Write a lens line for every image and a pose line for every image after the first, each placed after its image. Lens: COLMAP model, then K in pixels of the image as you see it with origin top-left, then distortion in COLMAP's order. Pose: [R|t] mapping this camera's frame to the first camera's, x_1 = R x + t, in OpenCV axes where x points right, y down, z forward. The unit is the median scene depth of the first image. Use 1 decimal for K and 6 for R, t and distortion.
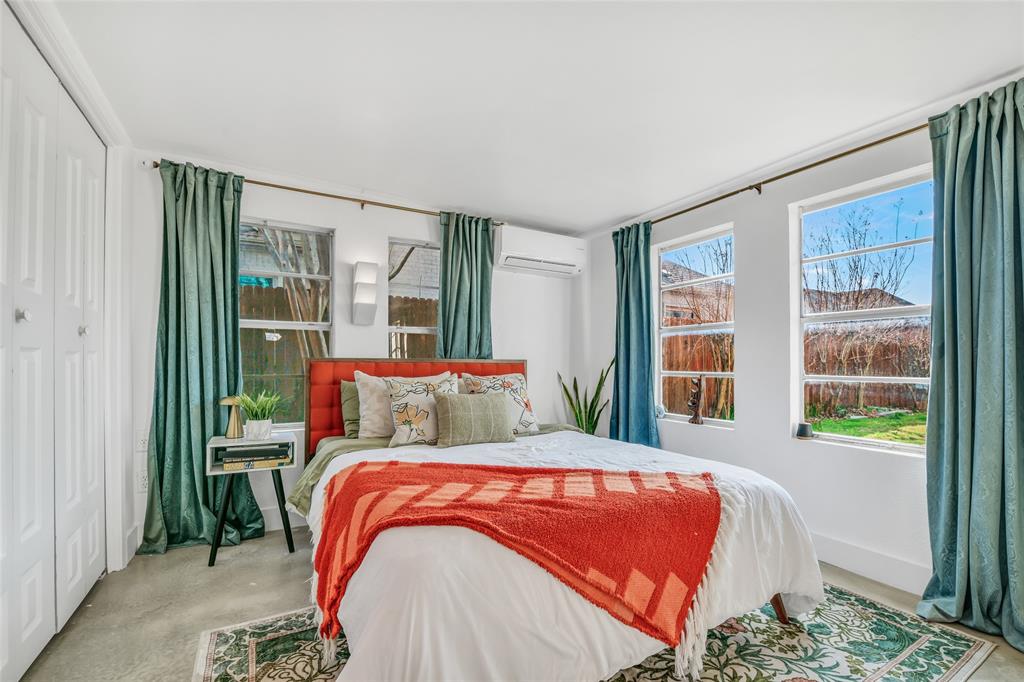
lens RADIAL K [[446.1, 0, 520.2], [0, 446.1, 359.9], [0, 0, 1]] dist [-0.002141, -0.009078]
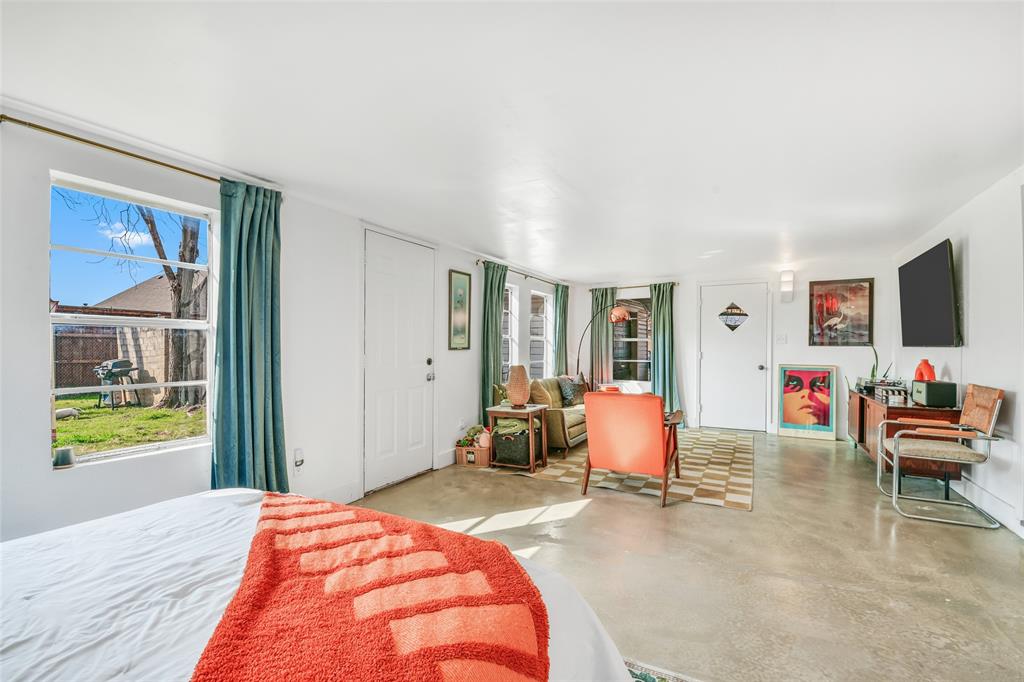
lens RADIAL K [[446.1, 0, 520.7], [0, 446.1, 354.2], [0, 0, 1]] dist [-0.002141, -0.009078]
pose [[-0.521173, -0.018238, 0.853256, -0.480390], [-0.004405, 0.999816, 0.018681, -0.048951], [-0.853440, 0.005977, -0.521157, 0.714215]]
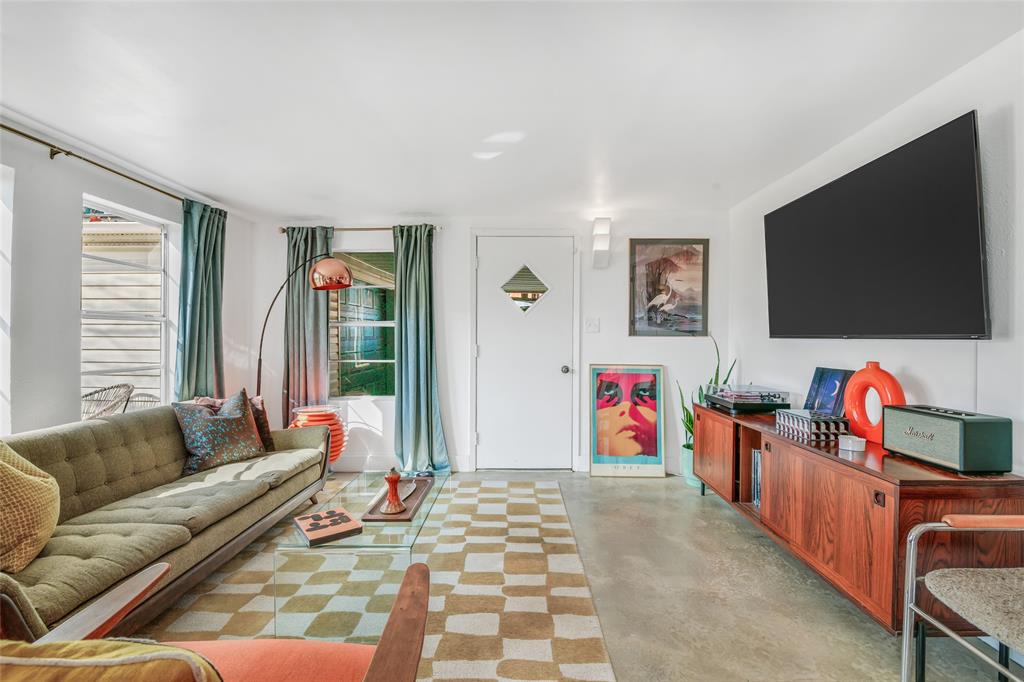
lens RADIAL K [[446.1, 0, 515.5], [0, 446.1, 340.6], [0, 0, 1]] dist [-0.002141, -0.009078]
pose [[-0.855377, -0.011301, 0.517882, 0.248834], [-0.008175, 0.999932, 0.008316, -0.049092], [-0.517941, 0.002880, -0.855411, -0.247688]]
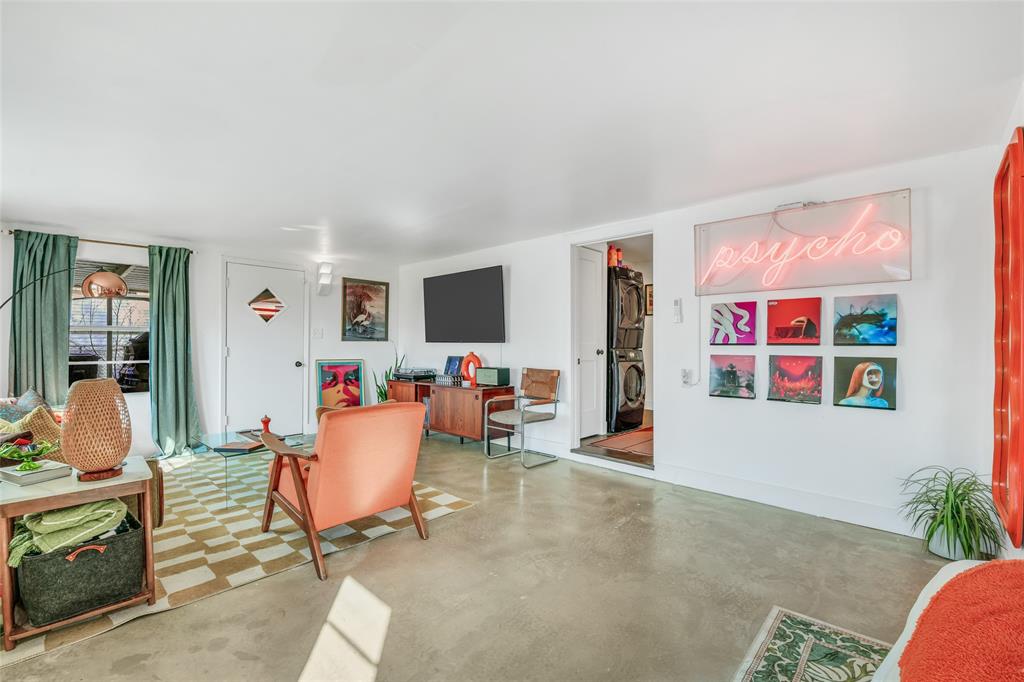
lens RADIAL K [[446.1, 0, 517.6], [0, 446.1, 345.3], [0, 0, 1]] dist [-0.002141, -0.009078]
pose [[-0.958819, -0.008067, -0.283902, 0.490007], [-0.008061, 0.999967, -0.001190, -0.036389], [0.283903, 0.001148, -0.958852, 0.747198]]
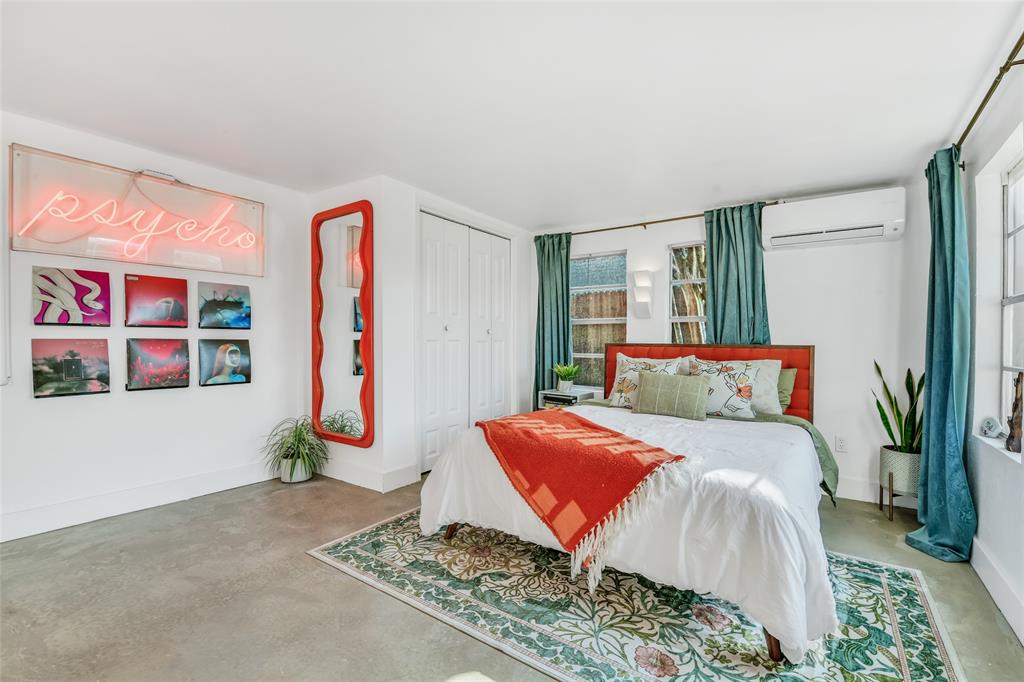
lens RADIAL K [[446.1, 0, 519.8], [0, 446.1, 348.3], [0, 0, 1]] dist [-0.002141, -0.009078]
pose [[0.420279, 0.012939, -0.907303, 0.819775], [-0.001727, 0.999908, 0.013460, -0.007605], [0.907393, -0.004090, 0.420262, 0.146289]]
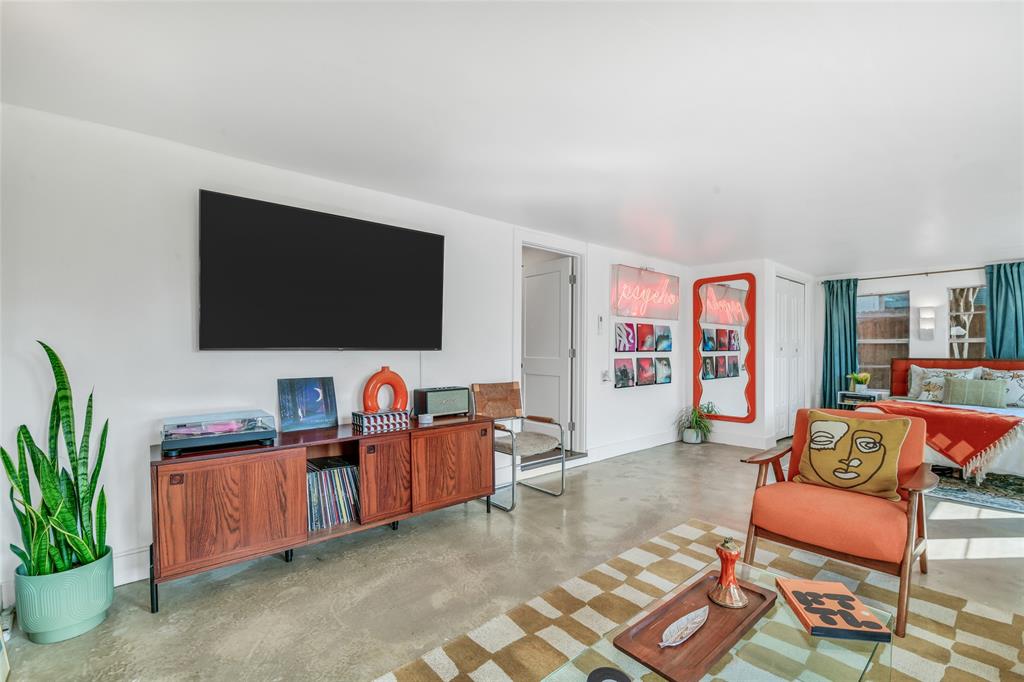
lens RADIAL K [[446.1, 0, 521.1], [0, 446.1, 355.3], [0, 0, 1]] dist [-0.002141, -0.009078]
pose [[0.188616, 0.005889, -0.982033, 1.338231], [0.005235, 0.999962, 0.007002, -0.043685], [0.982037, -0.006462, 0.188578, -1.170711]]
